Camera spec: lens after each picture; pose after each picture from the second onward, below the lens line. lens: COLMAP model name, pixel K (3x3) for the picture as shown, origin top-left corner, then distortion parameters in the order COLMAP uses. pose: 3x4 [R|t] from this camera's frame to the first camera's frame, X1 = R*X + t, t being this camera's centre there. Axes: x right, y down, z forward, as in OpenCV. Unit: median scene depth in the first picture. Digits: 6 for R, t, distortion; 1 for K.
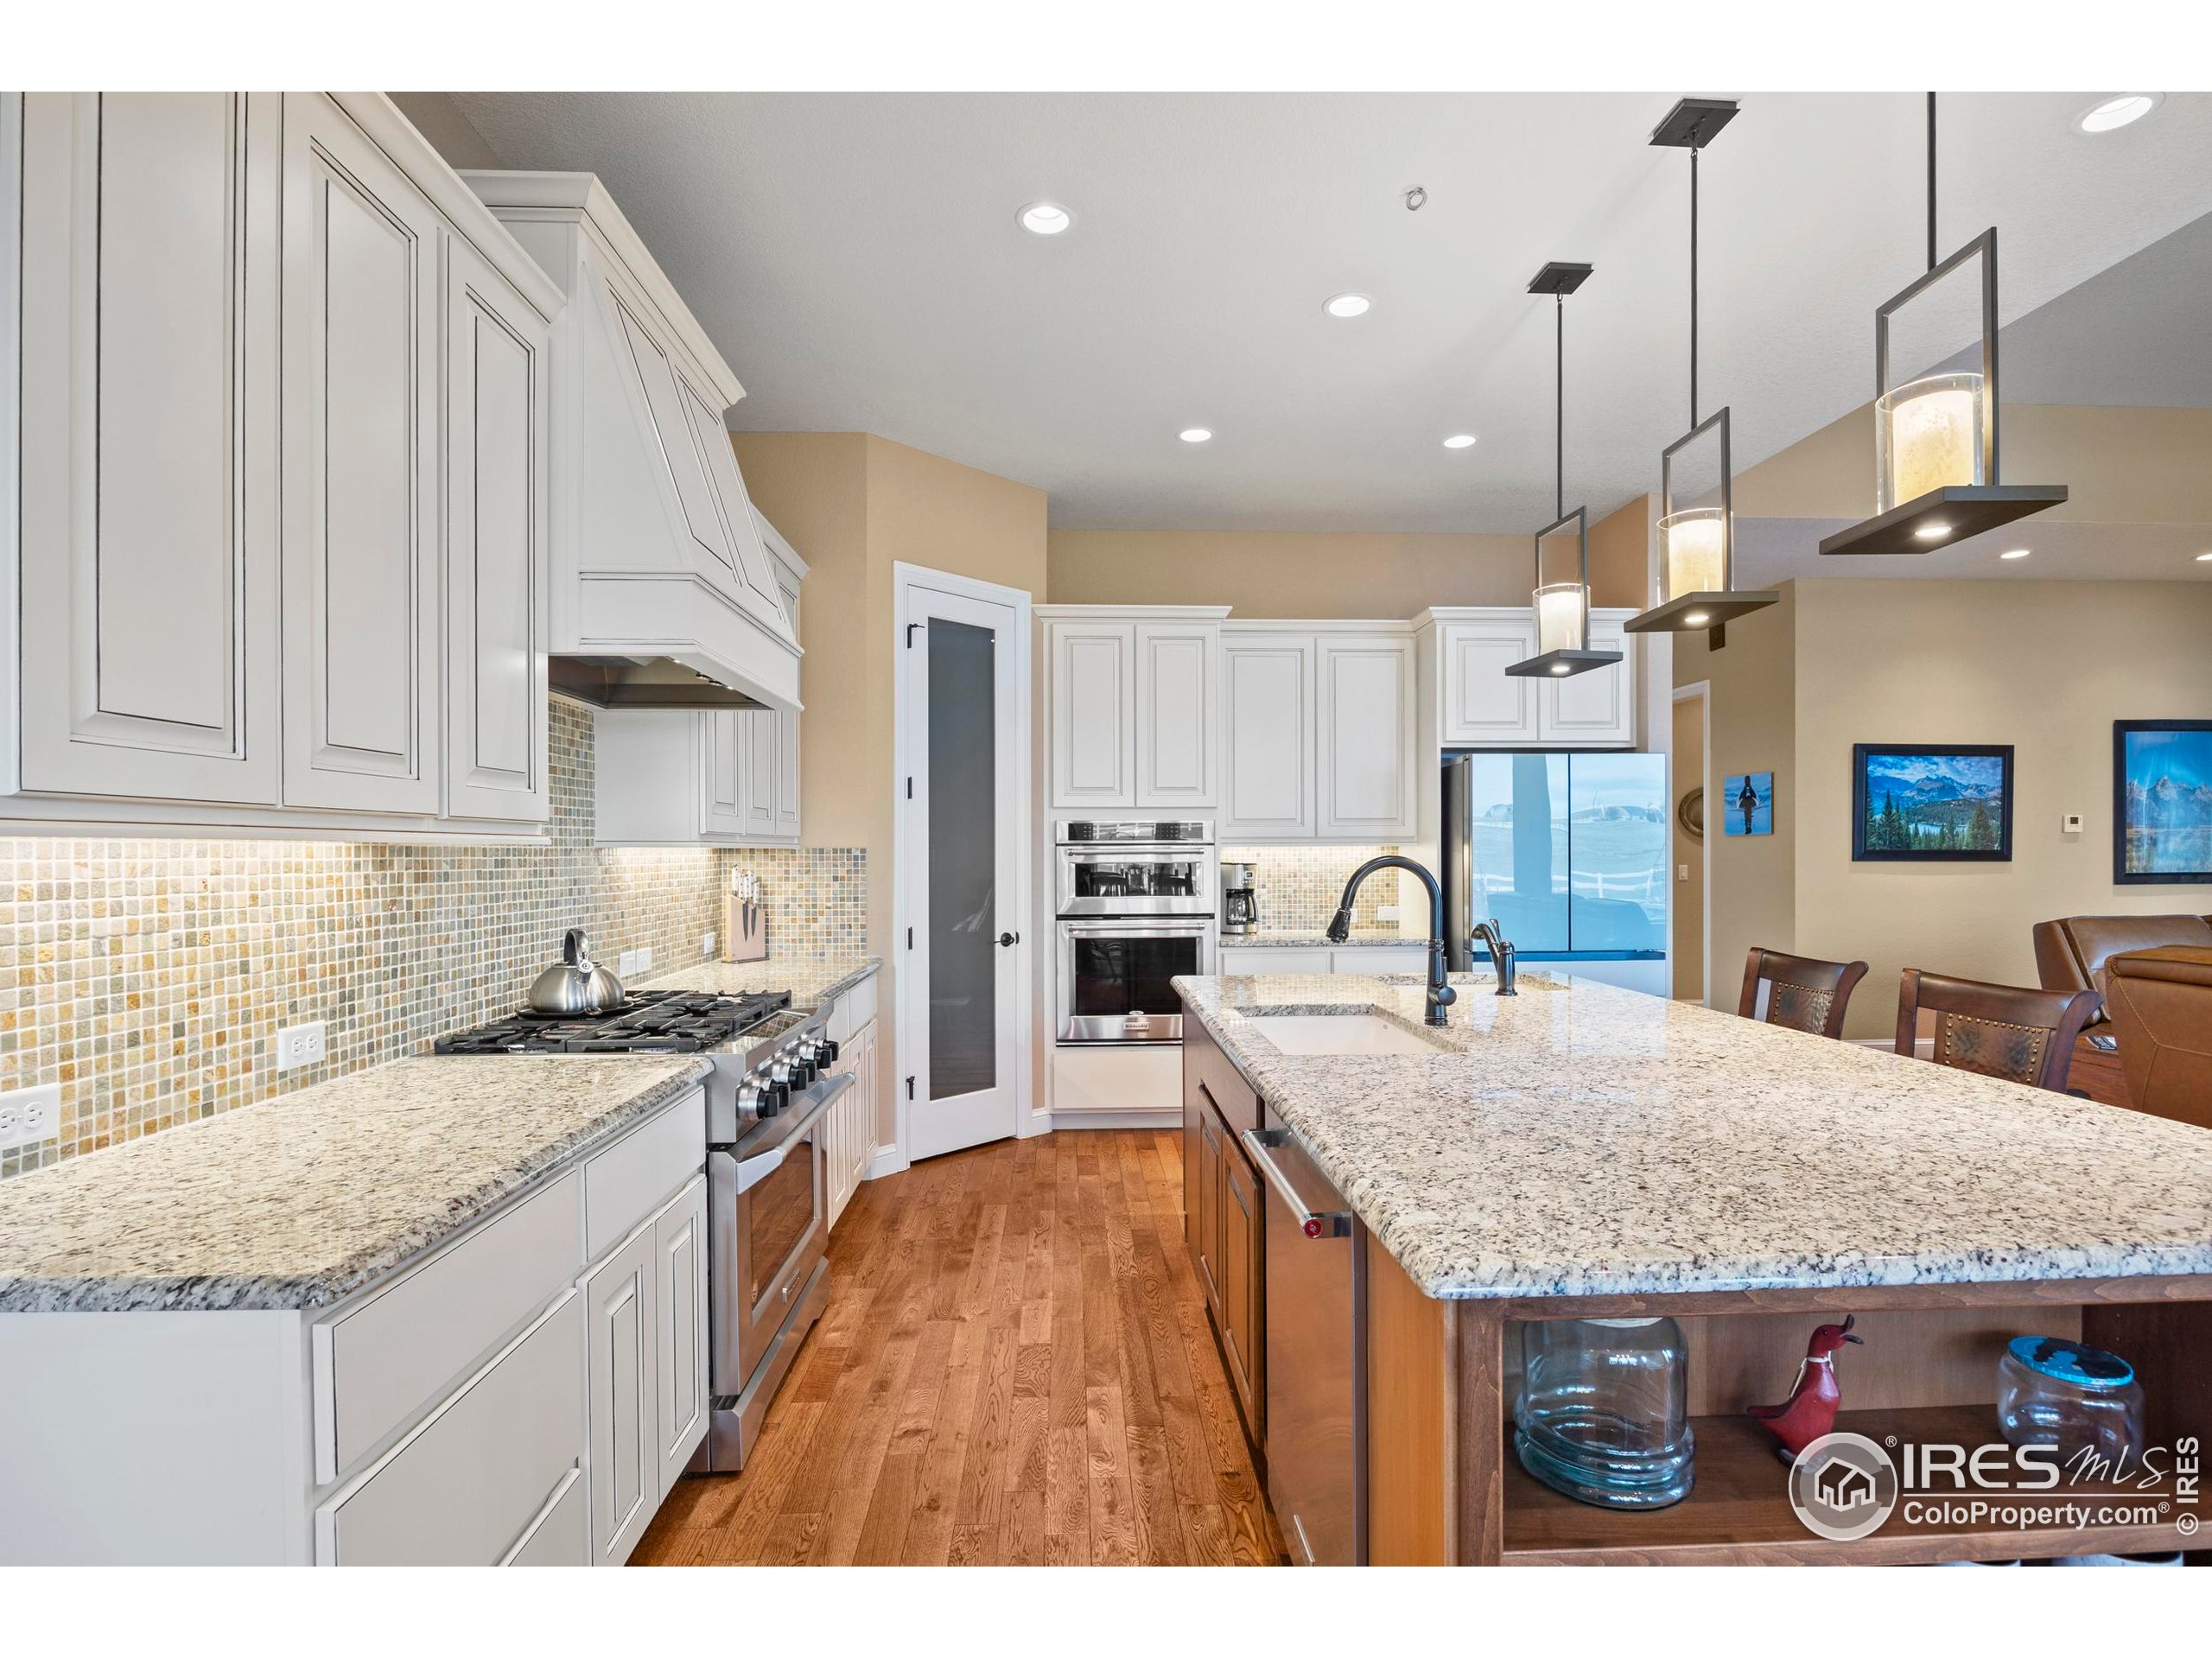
lens RADIAL K [[1083.8, 0, 1114.4], [0, 1083.8, 854.5], [0, 0, 1]] dist [-0.021467, 0.001396]
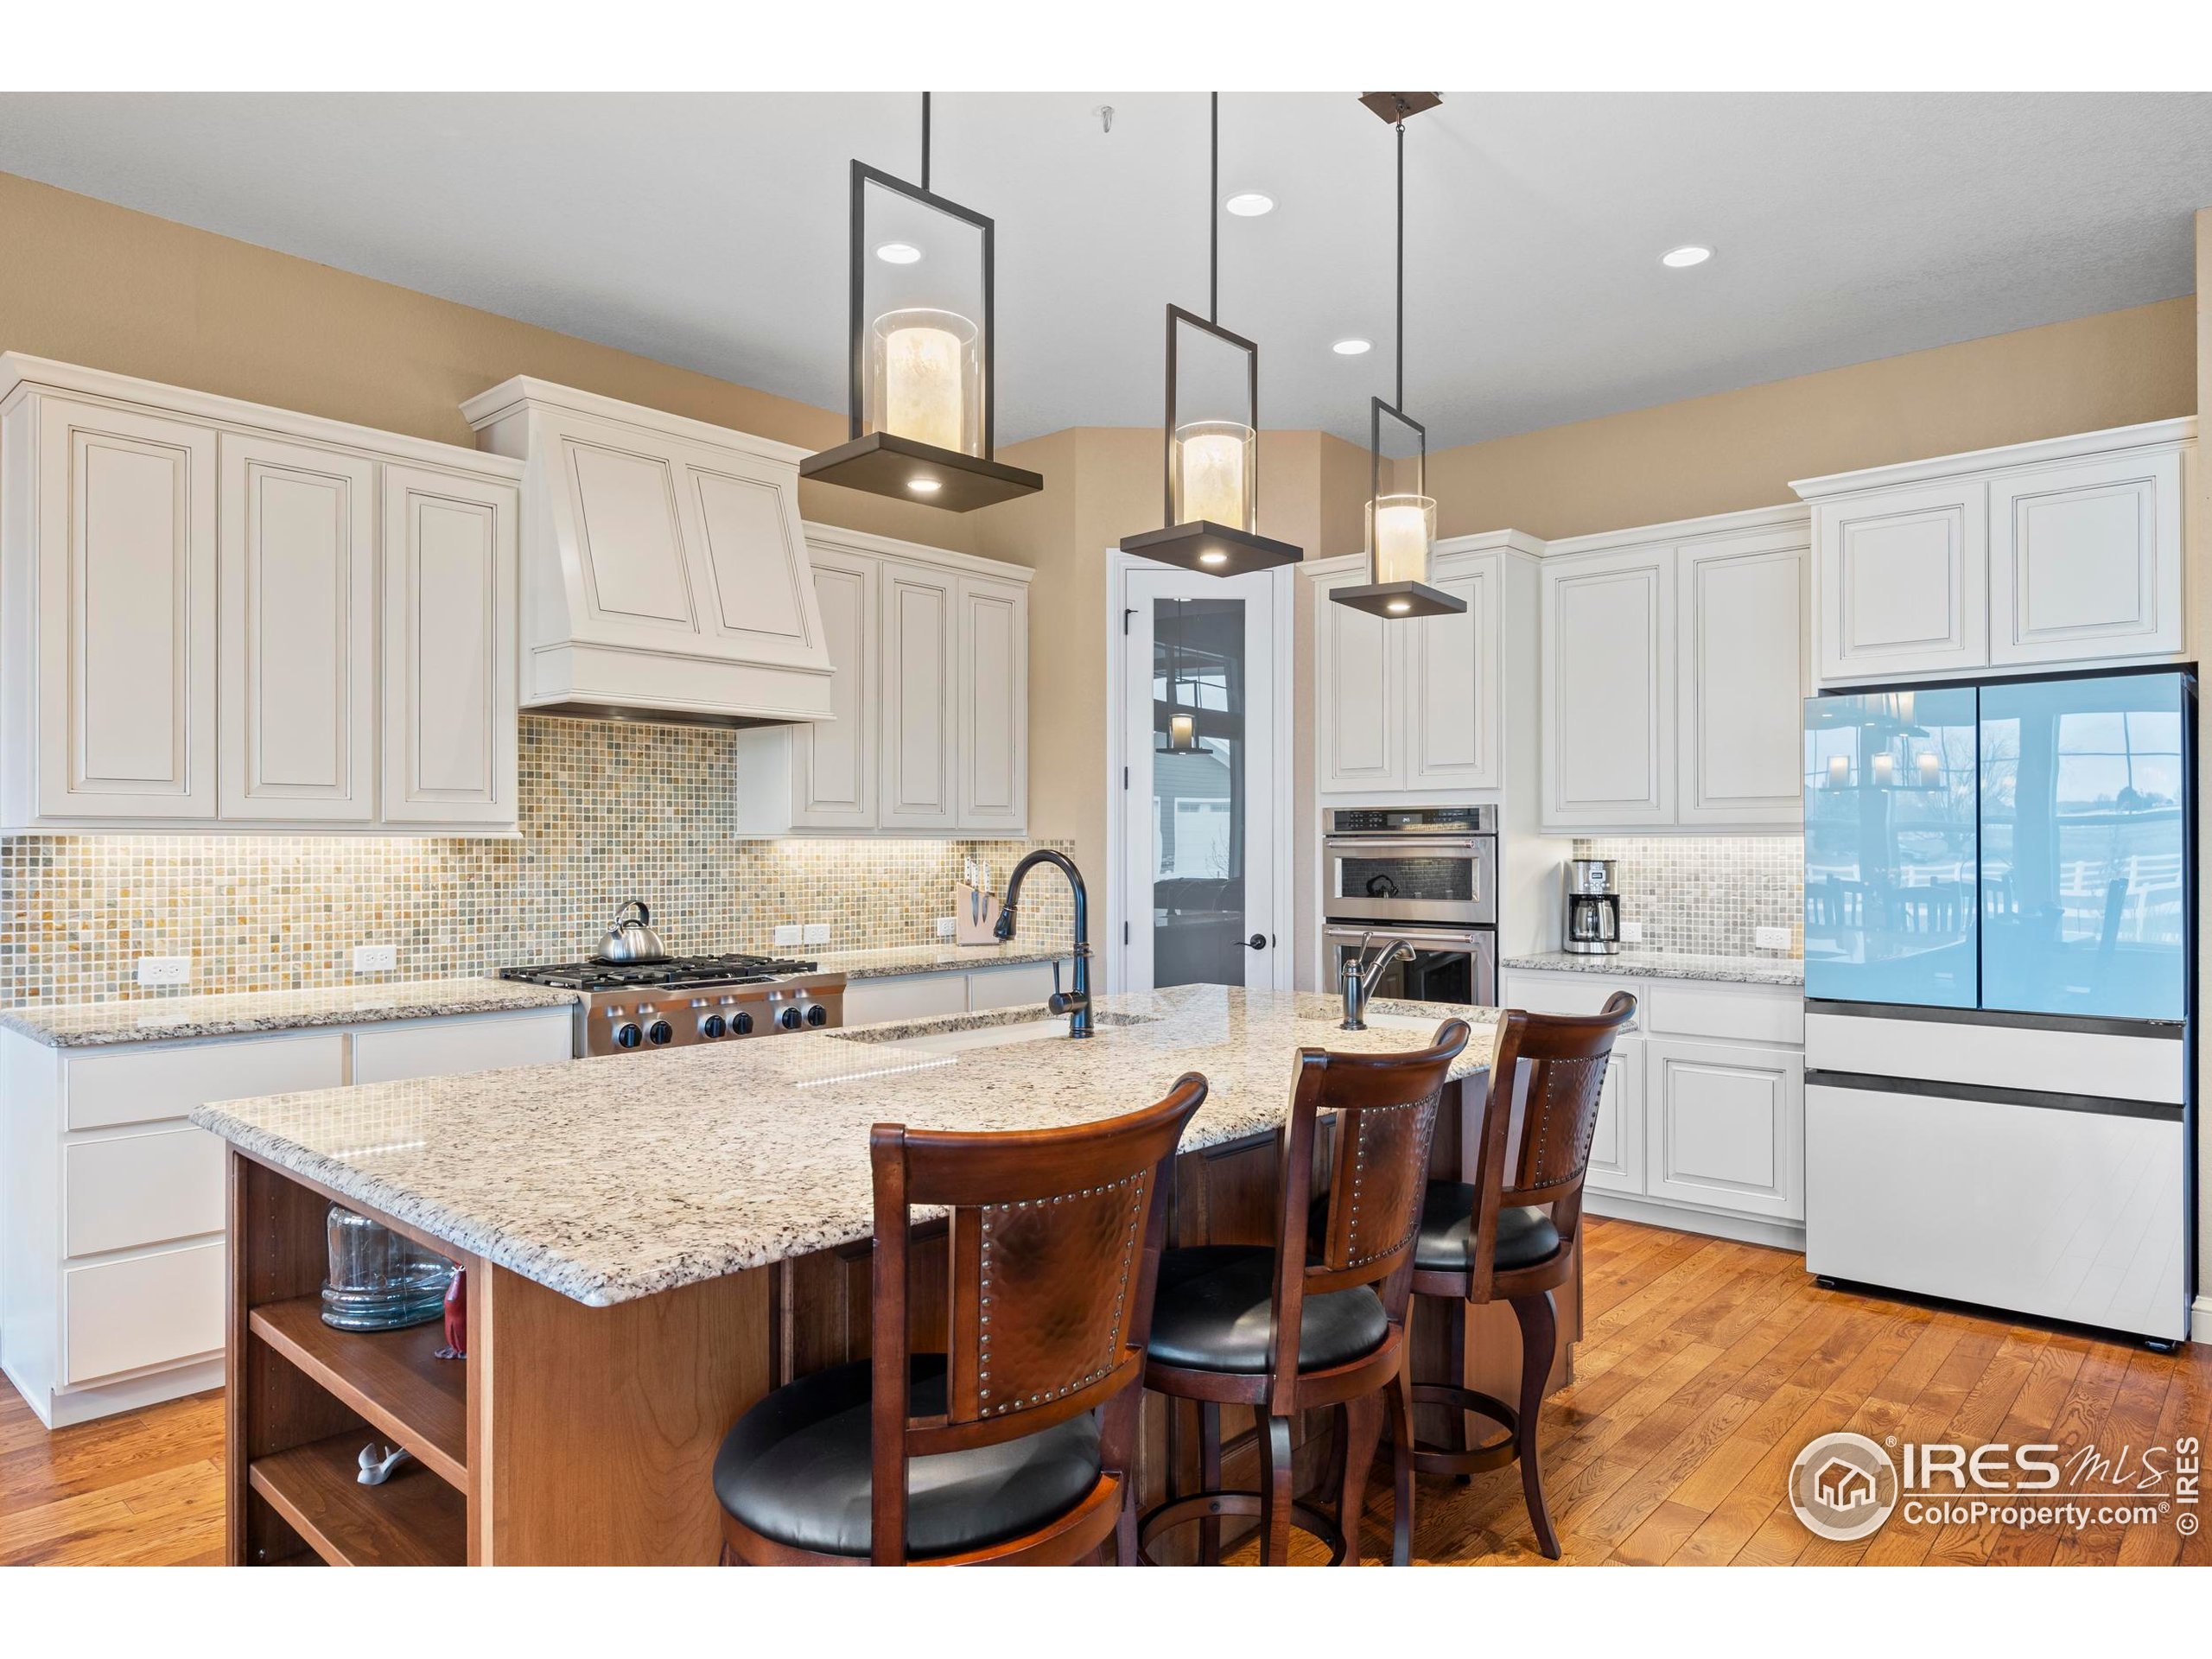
lens RADIAL K [[1342.5, 0, 1106.0], [0, 1342.5, 829.5], [0, 0, 1]] dist [-0.010327, -0.001412]
pose [[0.714348, -0.005941, -0.699765, 1.396137], [-0.003643, 0.999919, -0.012209, -0.001297], [0.699781, 0.011271, 0.714269, 0.276901]]
